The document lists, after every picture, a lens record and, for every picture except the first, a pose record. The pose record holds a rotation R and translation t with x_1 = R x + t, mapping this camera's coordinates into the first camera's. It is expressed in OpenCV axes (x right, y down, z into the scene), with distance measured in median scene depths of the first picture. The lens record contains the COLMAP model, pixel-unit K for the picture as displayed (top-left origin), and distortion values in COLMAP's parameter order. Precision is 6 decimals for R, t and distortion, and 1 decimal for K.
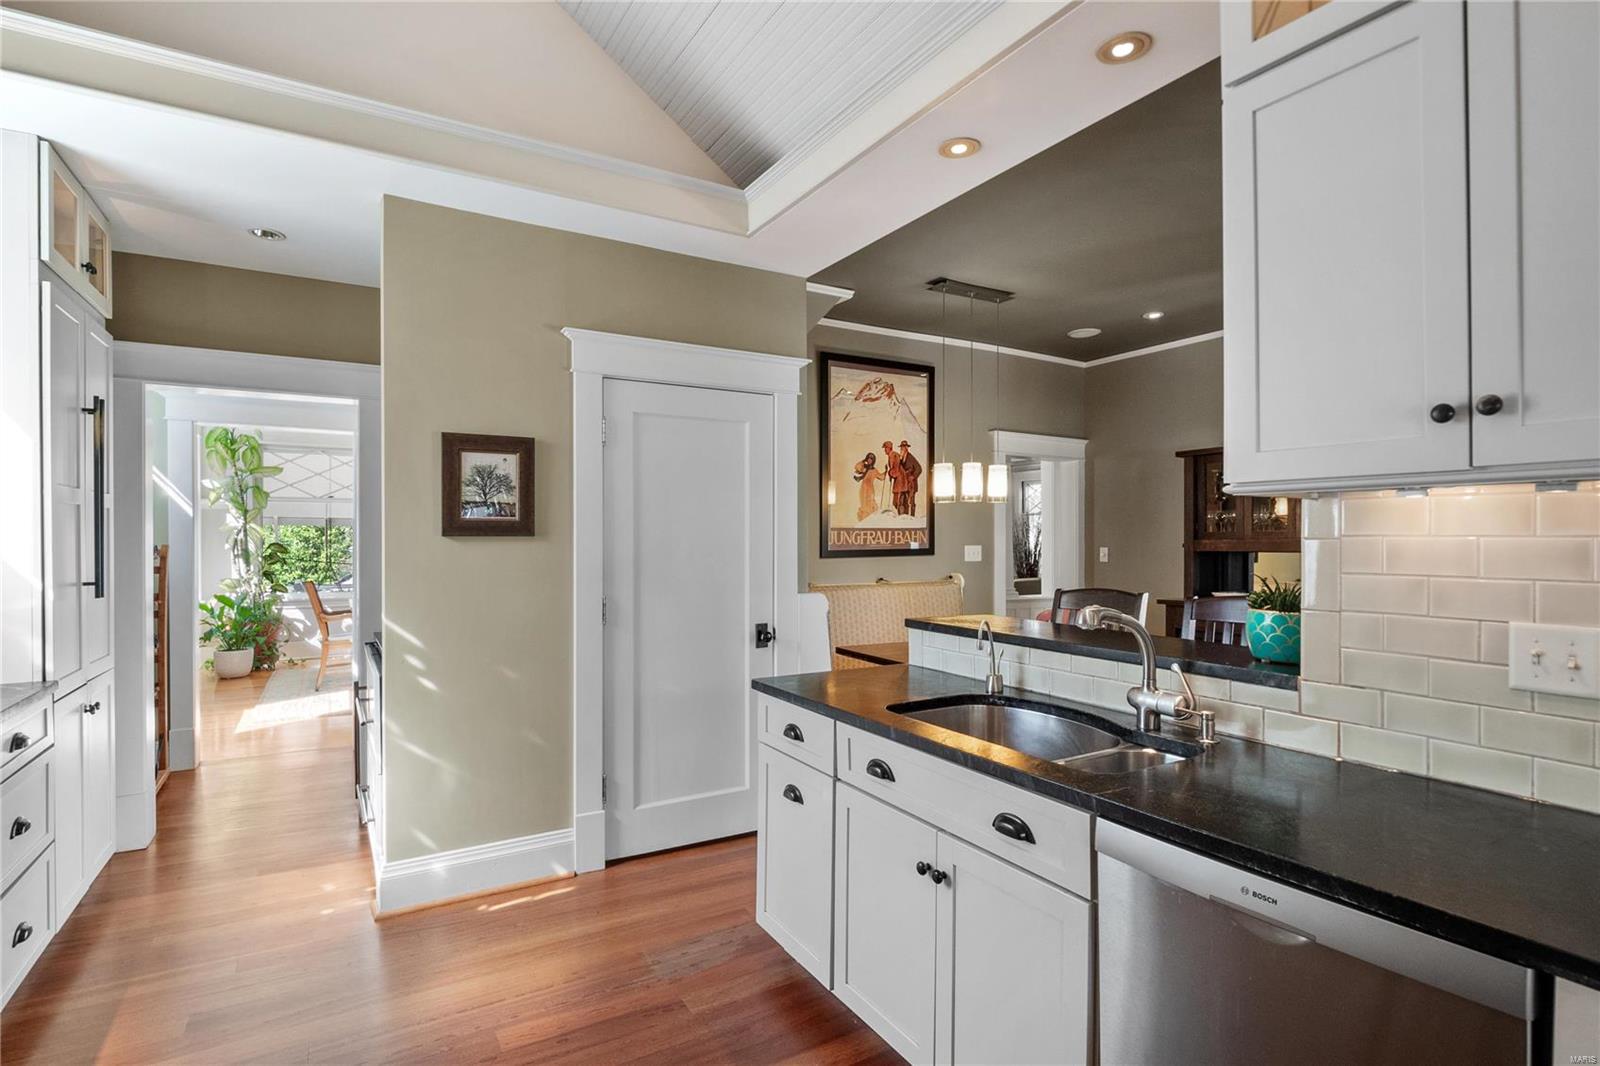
lens RADIAL K [[772.3, 0, 790.9], [0, 772.3, 545.5], [0, 0, 1]] dist [-0.002033, -0.003060]
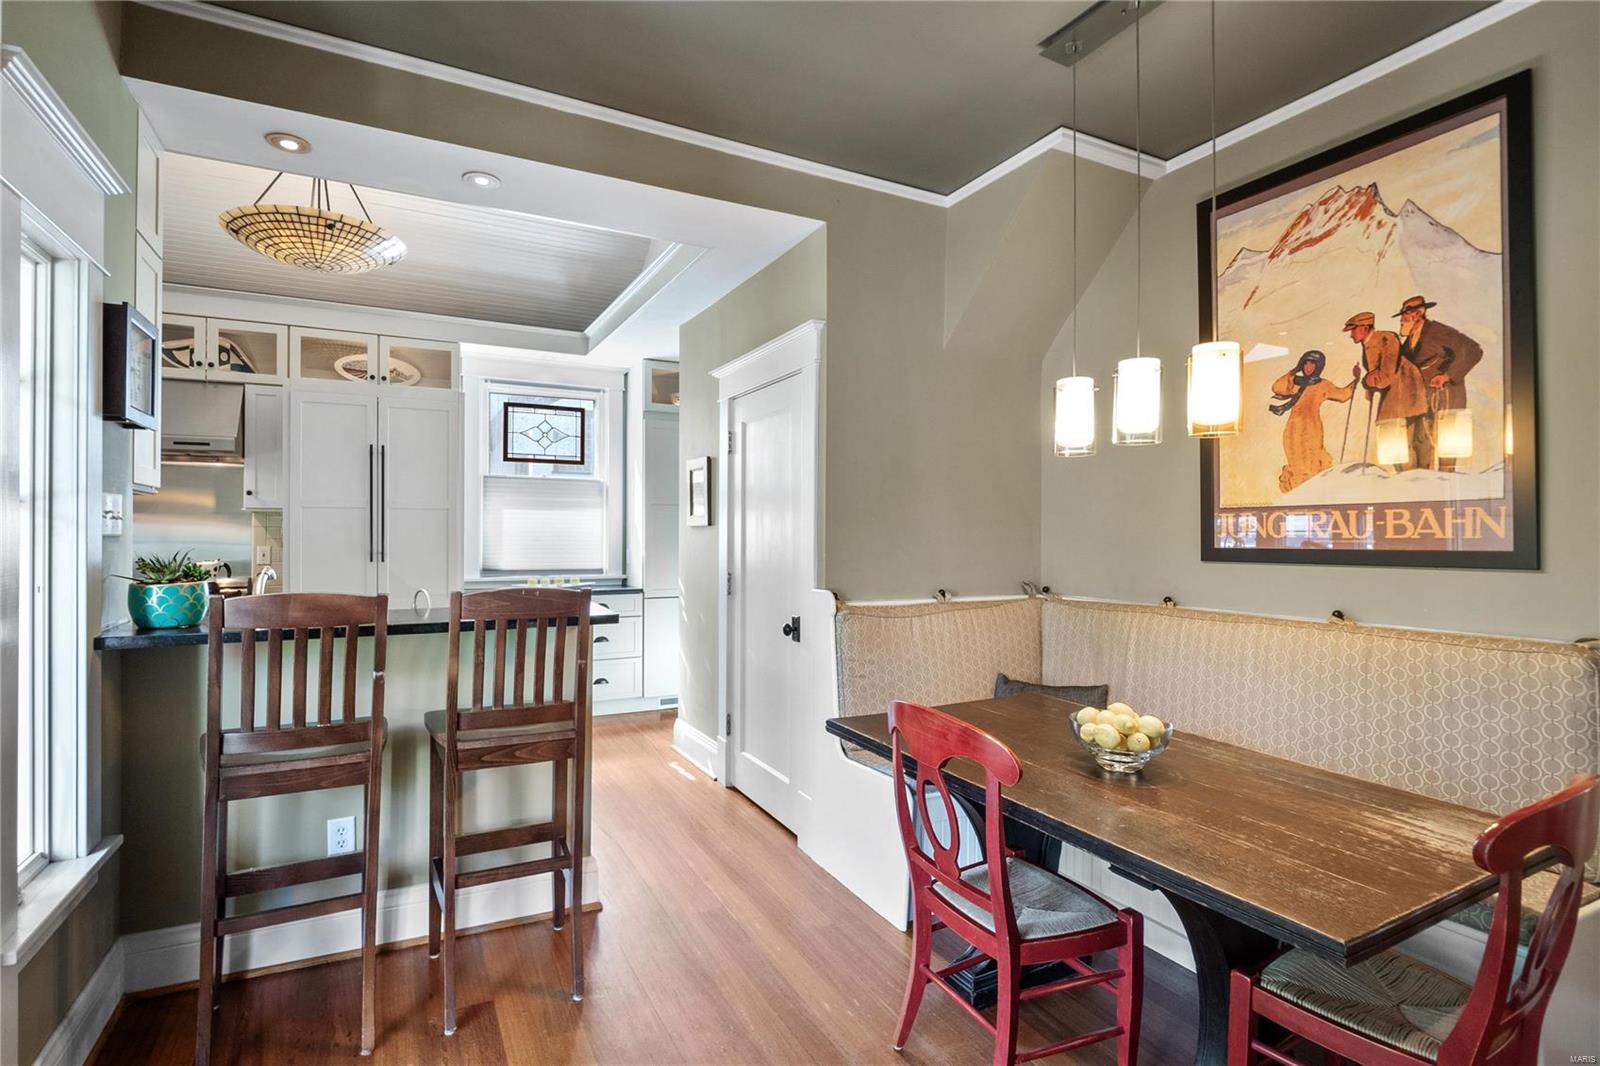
lens RADIAL K [[772.3, 0, 788.7], [0, 772.3, 529.3], [0, 0, 1]] dist [-0.002033, -0.003060]
pose [[-0.049433, -0.006024, -0.998759, 0.601005], [-0.021605, 0.999754, -0.004960, 0.002237], [0.998544, 0.021333, -0.049551, 0.692702]]
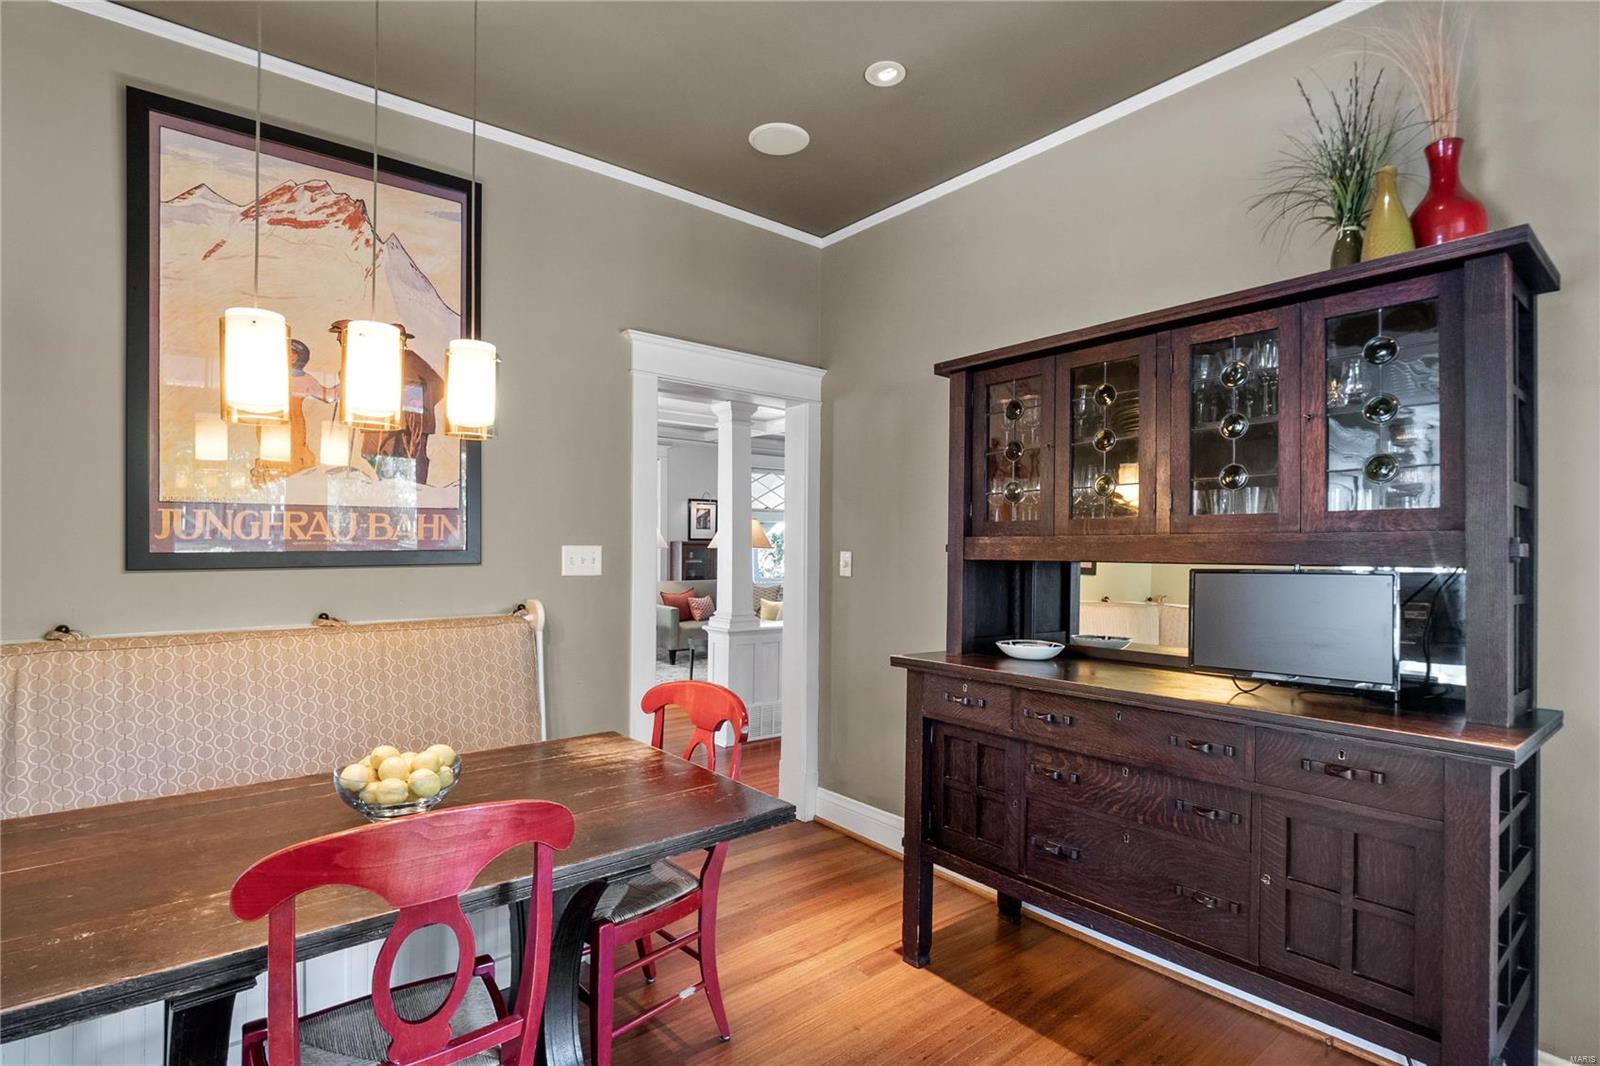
lens RADIAL K [[772.3, 0, 790.7], [0, 772.3, 539.8], [0, 0, 1]] dist [-0.002033, -0.003060]
pose [[0.988971, 0.009917, 0.147780, 0.325361], [-0.008327, 0.999901, -0.011371, 0.000974], [-0.147878, 0.010015, 0.988955, 0.503922]]
